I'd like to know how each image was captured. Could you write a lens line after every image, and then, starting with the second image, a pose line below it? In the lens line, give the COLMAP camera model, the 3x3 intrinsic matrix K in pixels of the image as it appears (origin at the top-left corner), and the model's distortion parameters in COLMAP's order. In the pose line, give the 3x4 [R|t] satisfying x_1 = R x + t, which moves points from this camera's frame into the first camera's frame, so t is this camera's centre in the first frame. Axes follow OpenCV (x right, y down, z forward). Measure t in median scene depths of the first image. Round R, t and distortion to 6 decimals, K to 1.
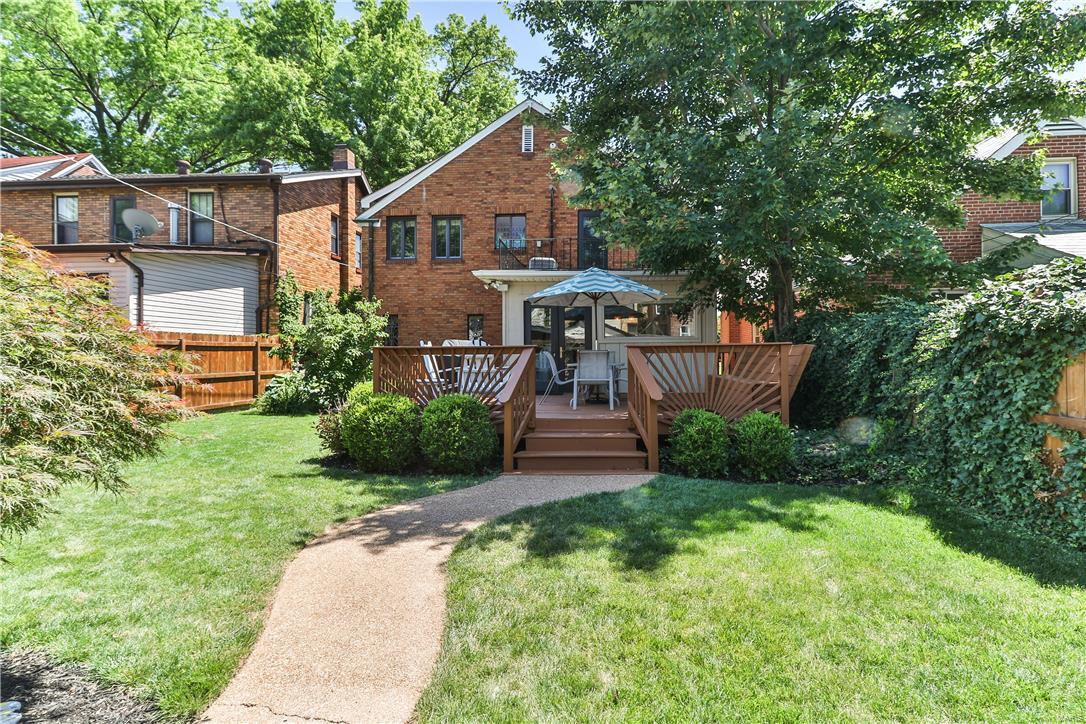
lens RADIAL K [[553.9, 0, 543.0], [0, 553.9, 362.0], [0, 0, 1]] dist [0.008832, -0.000899]
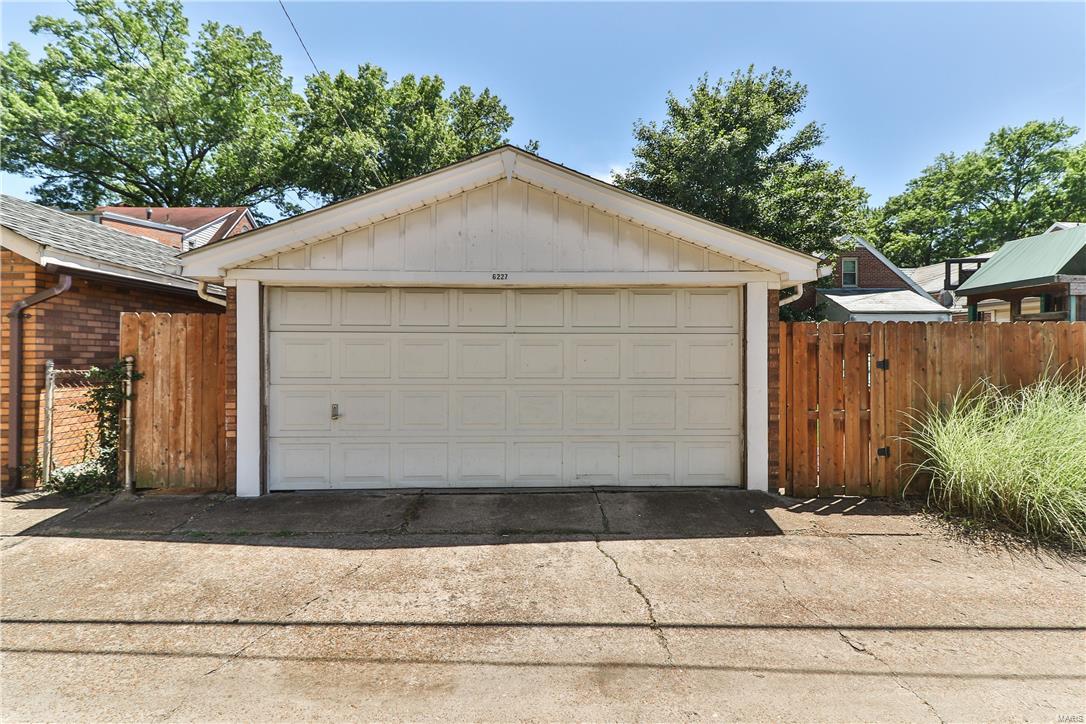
lens RADIAL K [[553.9, 0, 543.0], [0, 553.9, 362.0], [0, 0, 1]] dist [0.008832, -0.000899]
pose [[0.990404, 0.002604, 0.138178, -0.469065], [-0.002386, 0.999996, -0.001746, 0.034101], [-0.138182, 0.001399, 0.990406, -0.831611]]
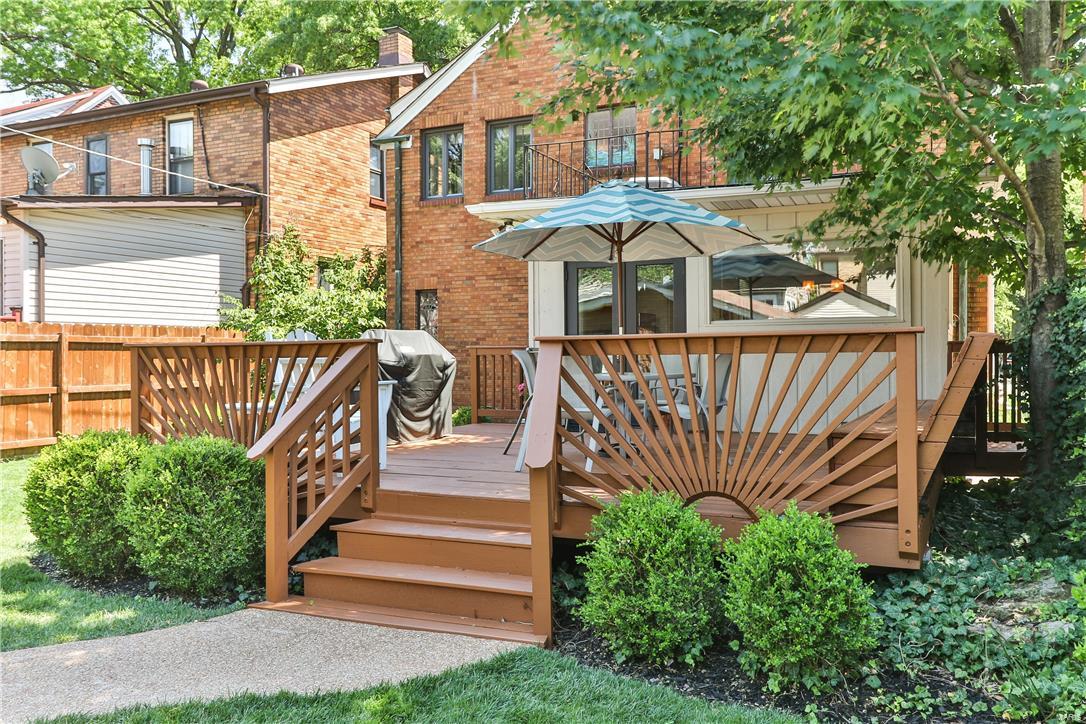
lens RADIAL K [[848.7, 0, 566.4], [0, 848.7, 361.8], [0, 0, 1]] dist [0.004255, 0.005976]
pose [[0.942631, 0.001073, -0.333834, 0.245046], [-0.001847, 0.999996, -0.002000, -0.005318], [0.333830, 0.002502, 0.942630, 0.222865]]
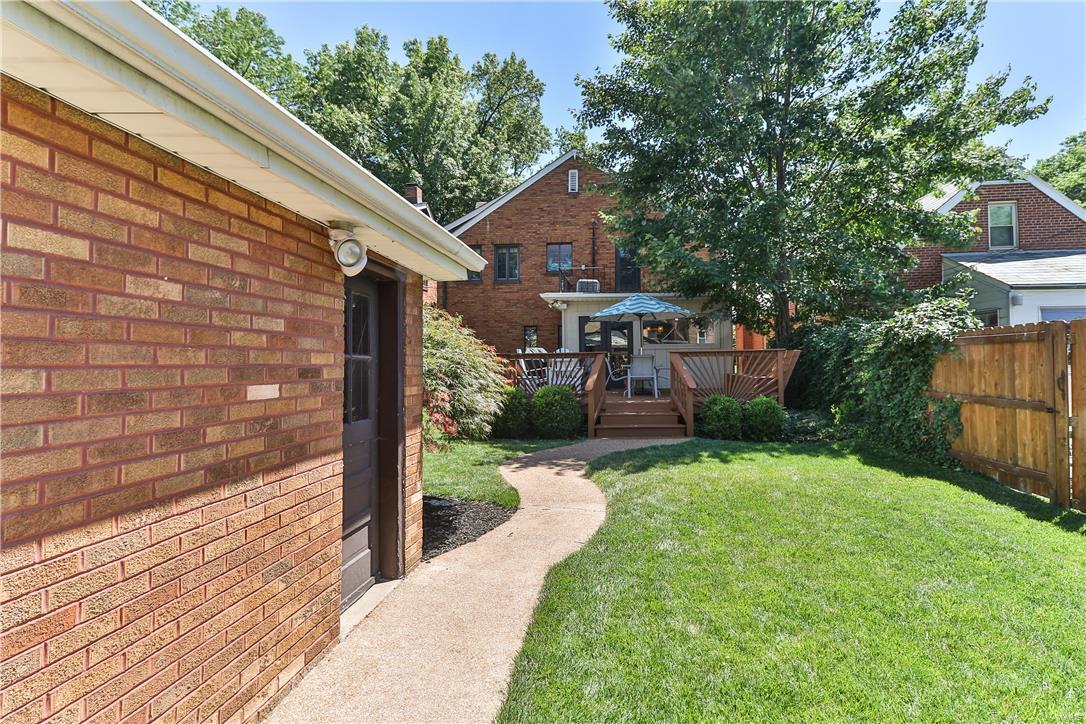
lens RADIAL K [[553.9, 0, 543.0], [0, 553.9, 362.0], [0, 0, 1]] dist [0.008832, -0.000899]
pose [[0.999718, -0.004963, -0.023215, -0.088612], [0.004751, 0.999947, -0.009147, 0.005302], [0.023259, 0.009034, 0.999689, -0.273086]]
